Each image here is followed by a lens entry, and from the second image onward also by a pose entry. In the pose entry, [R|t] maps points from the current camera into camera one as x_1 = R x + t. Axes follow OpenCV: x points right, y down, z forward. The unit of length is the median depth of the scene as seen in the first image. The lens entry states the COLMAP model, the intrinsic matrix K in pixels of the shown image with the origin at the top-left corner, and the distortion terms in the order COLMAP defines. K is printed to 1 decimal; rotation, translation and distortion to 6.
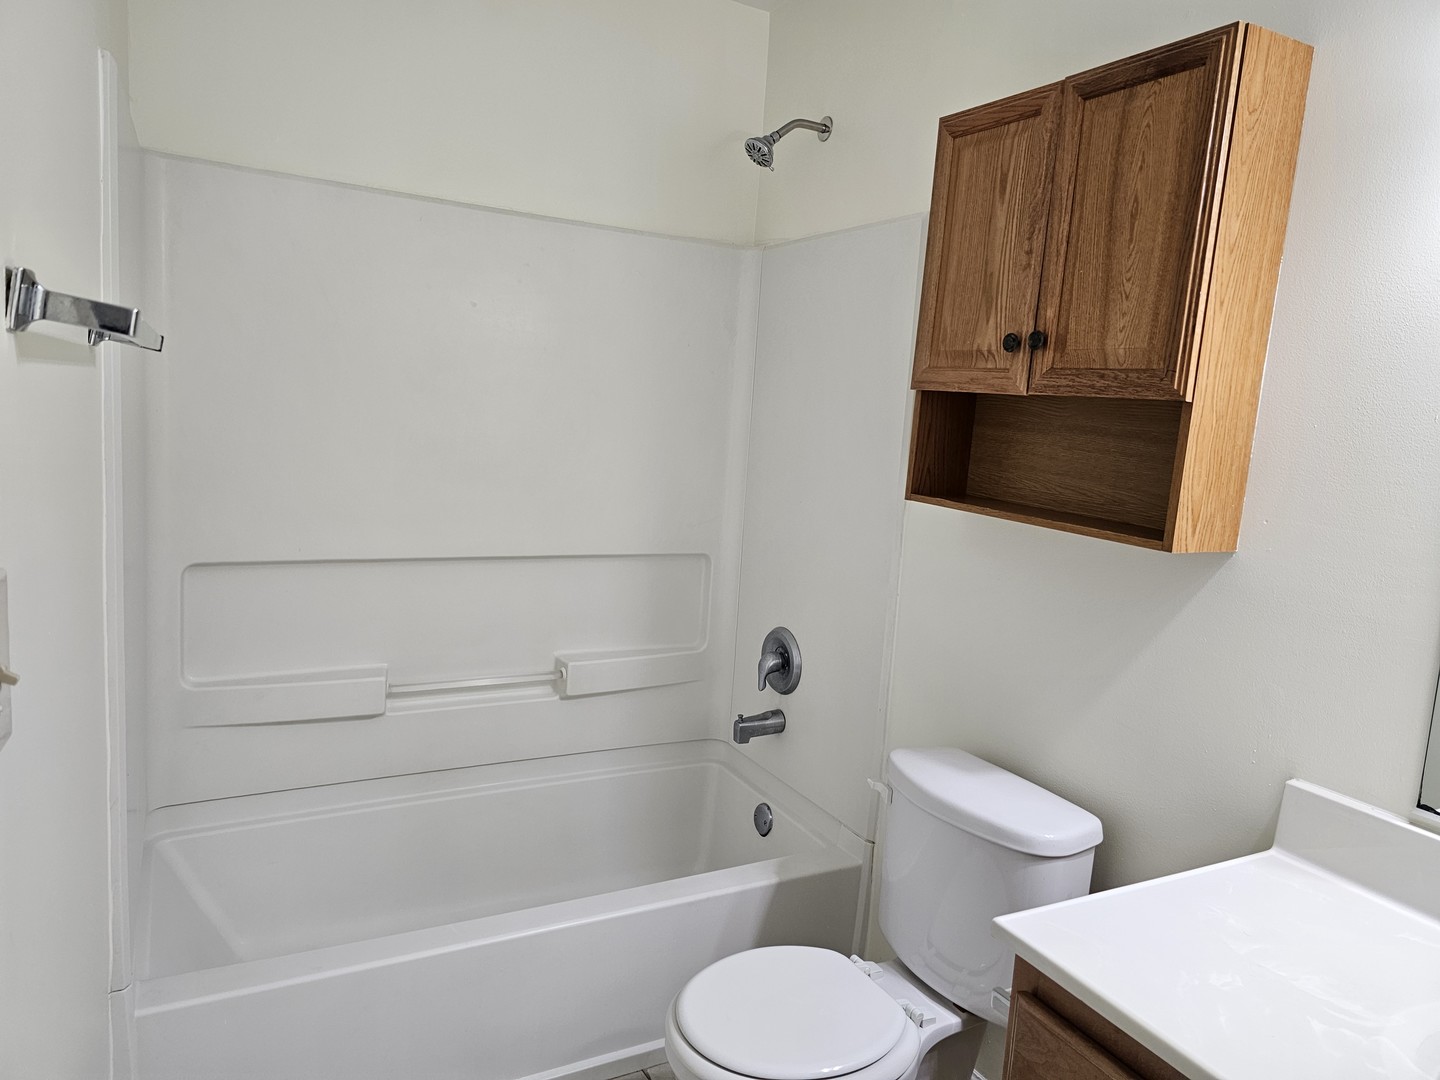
lens RADIAL K [[955.3, 0, 720.0], [0, 955.3, 525.6], [0, 0, 1]] dist [0.094228, -0.094649]
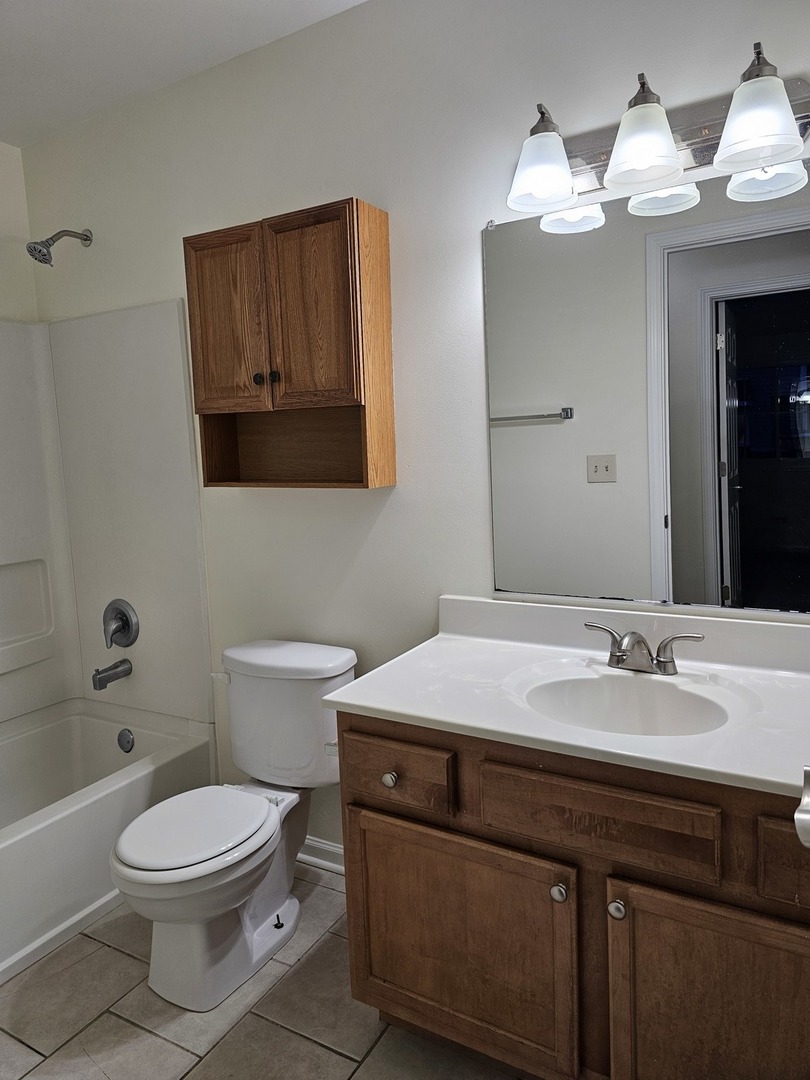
lens RADIAL K [[724.8, 0, 405.0], [0, 724.8, 540.0], [0, 0, 1]] dist [0.067246, -0.067550]
pose [[0.840808, -0.170022, 0.513940, -0.171628], [0.167322, 0.984532, 0.051965, 0.056407], [-0.514825, 0.042301, 0.856251, -0.174675]]
